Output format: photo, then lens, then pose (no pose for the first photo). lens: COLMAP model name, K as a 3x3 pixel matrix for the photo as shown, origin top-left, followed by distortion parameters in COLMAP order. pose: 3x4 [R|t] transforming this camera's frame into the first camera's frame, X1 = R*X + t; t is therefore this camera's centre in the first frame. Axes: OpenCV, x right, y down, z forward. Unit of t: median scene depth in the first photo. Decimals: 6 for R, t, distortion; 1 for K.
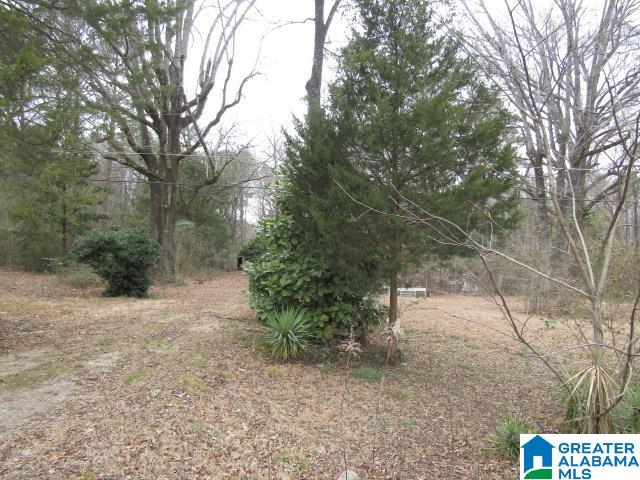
lens RADIAL K [[459.6, 0, 318.3], [0, 459.6, 237.2], [0, 0, 1]] dist [-0.007035, -0.000281]
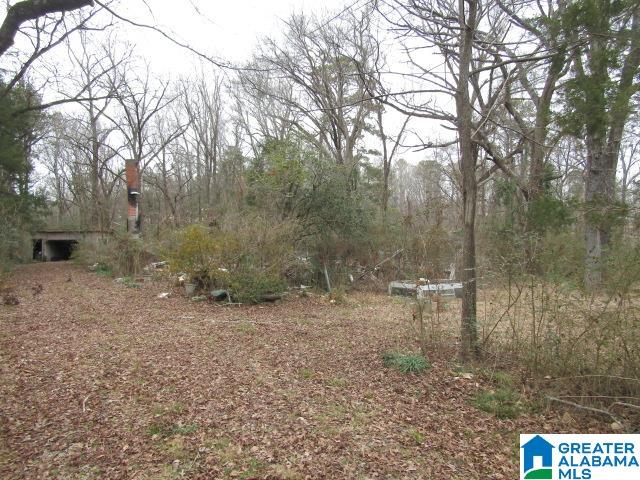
lens RADIAL K [[459.6, 0, 318.3], [0, 459.6, 237.2], [0, 0, 1]] dist [-0.007035, -0.000281]
pose [[0.903967, -0.018091, 0.427220, -0.284572], [-0.000079, 0.999098, 0.042475, 0.029409], [-0.427603, -0.038430, 0.903149, 0.631474]]
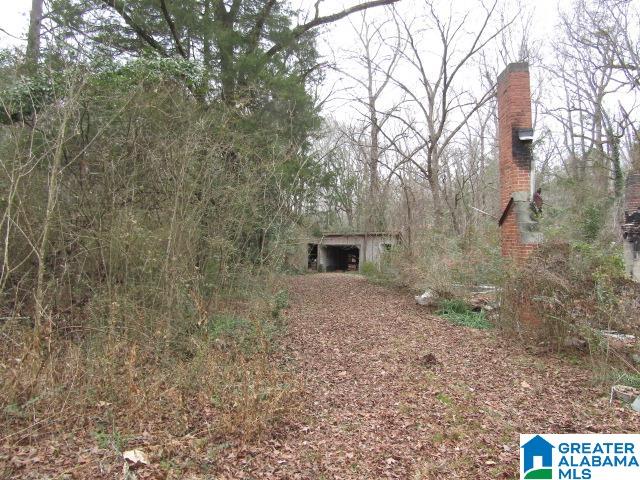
lens RADIAL K [[459.6, 0, 318.3], [0, 459.6, 237.2], [0, 0, 1]] dist [-0.007035, -0.000281]
pose [[0.997028, -0.002114, -0.077017, -0.329348], [0.003873, 0.999735, 0.022704, 0.043083], [0.076948, -0.022935, 0.996771, 0.920520]]
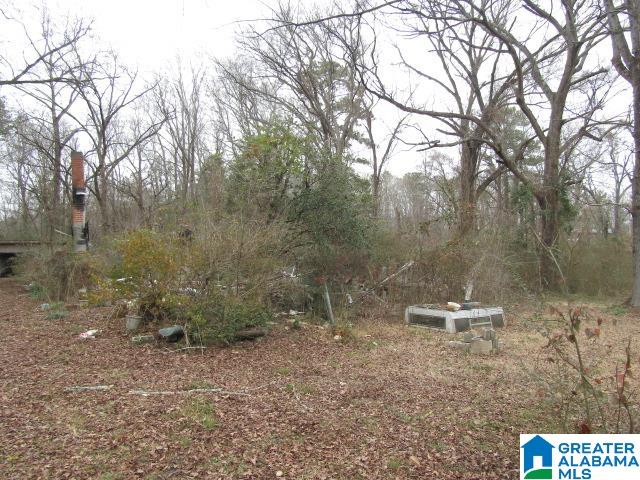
lens RADIAL K [[458.8, 0, 320.0], [0, 458.8, 240.0], [0, 0, 1]] dist [-0.007721, 0.001885]
pose [[0.886327, -0.006956, 0.463008, -0.254195], [-0.002172, 0.999814, 0.019180, 0.034414], [-0.463055, -0.018005, 0.886147, 0.713018]]
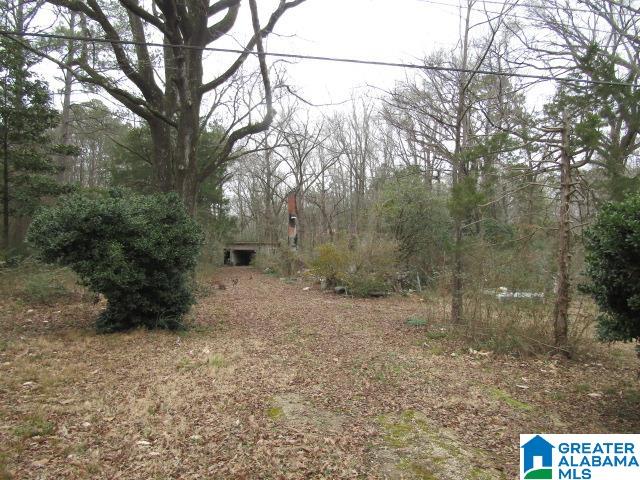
lens RADIAL K [[459.6, 0, 318.3], [0, 459.6, 237.2], [0, 0, 1]] dist [-0.007035, -0.000281]
pose [[0.995007, 0.000406, 0.099807, -0.283222], [-0.002218, 0.999835, 0.018048, 0.020054], [-0.099783, -0.018180, 0.994843, 0.491473]]
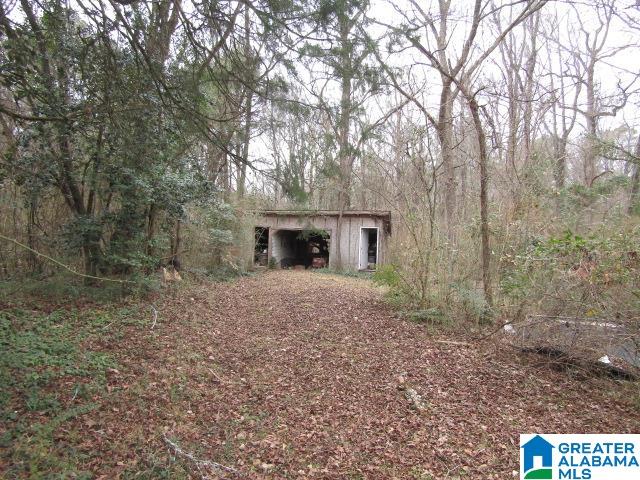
lens RADIAL K [[459.6, 0, 318.3], [0, 459.6, 237.2], [0, 0, 1]] dist [-0.007035, -0.000281]
pose [[0.998977, 0.010923, 0.043875, -0.352539], [-0.013408, 0.998298, 0.056749, 0.051062], [-0.043180, -0.057279, 0.997424, 1.128166]]
